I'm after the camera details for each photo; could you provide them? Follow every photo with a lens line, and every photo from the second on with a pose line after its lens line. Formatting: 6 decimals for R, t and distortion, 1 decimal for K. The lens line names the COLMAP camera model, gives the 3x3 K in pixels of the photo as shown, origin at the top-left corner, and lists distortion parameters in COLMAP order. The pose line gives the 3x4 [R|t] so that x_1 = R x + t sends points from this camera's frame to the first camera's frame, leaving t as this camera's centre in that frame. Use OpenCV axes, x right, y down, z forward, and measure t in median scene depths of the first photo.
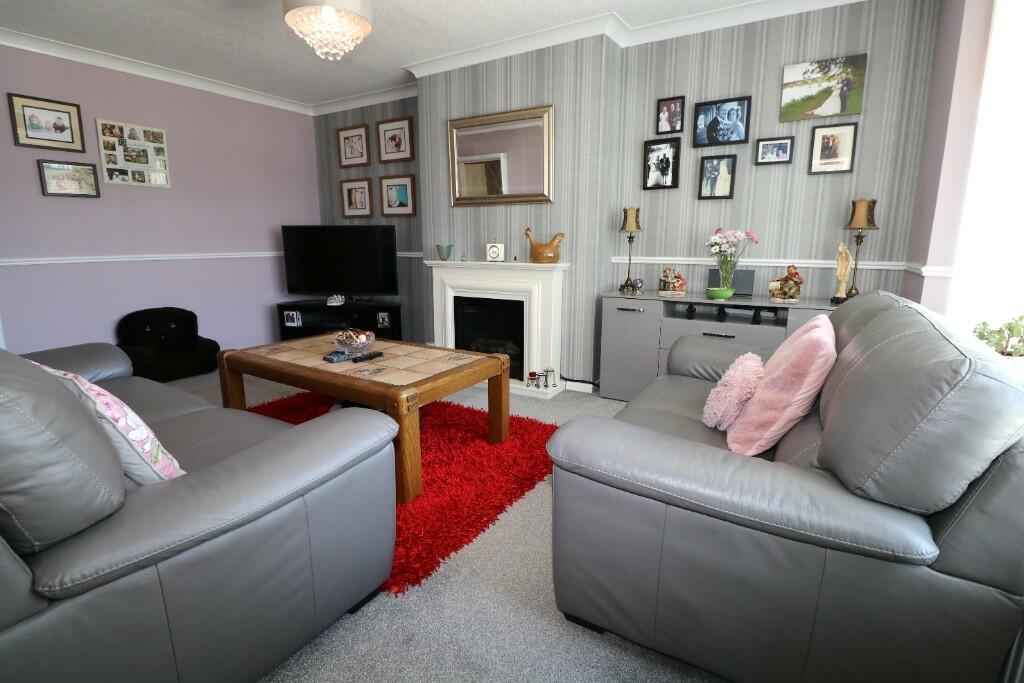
lens RADIAL K [[486.4, 0, 510.9], [0, 486.4, 335.7], [0, 0, 1]] dist [-0.008222, -0.001399]
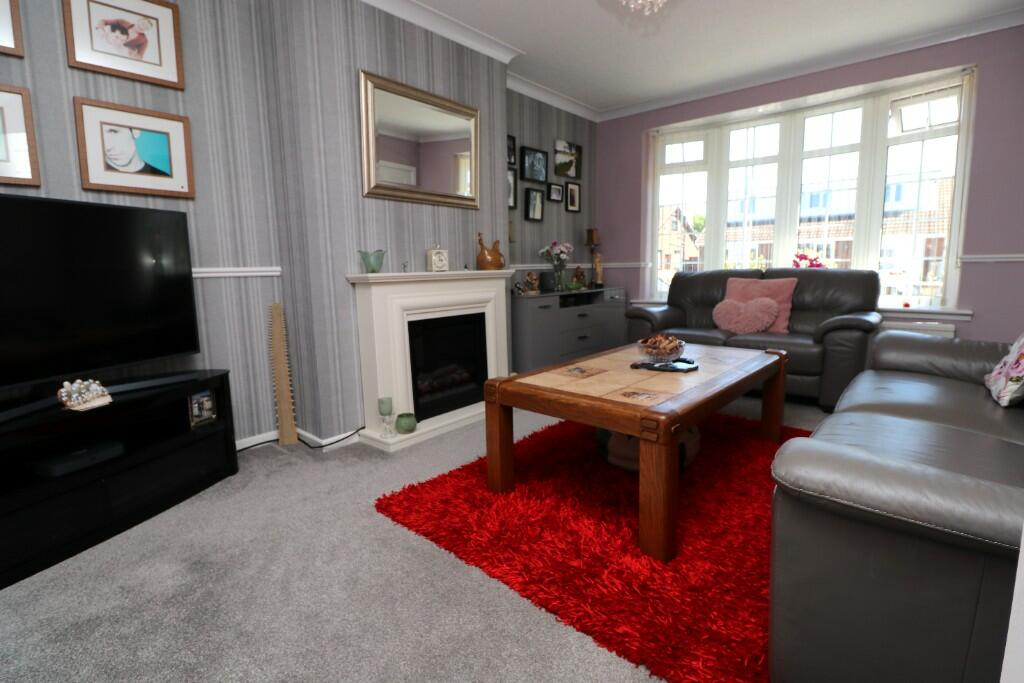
lens RADIAL K [[486.4, 0, 510.9], [0, 486.4, 335.7], [0, 0, 1]] dist [-0.008222, -0.001399]
pose [[0.174114, -0.138851, 0.974887, -0.864503], [0.210287, 0.972414, 0.100942, -0.110568], [-0.962010, 0.187431, 0.198509, 0.779209]]
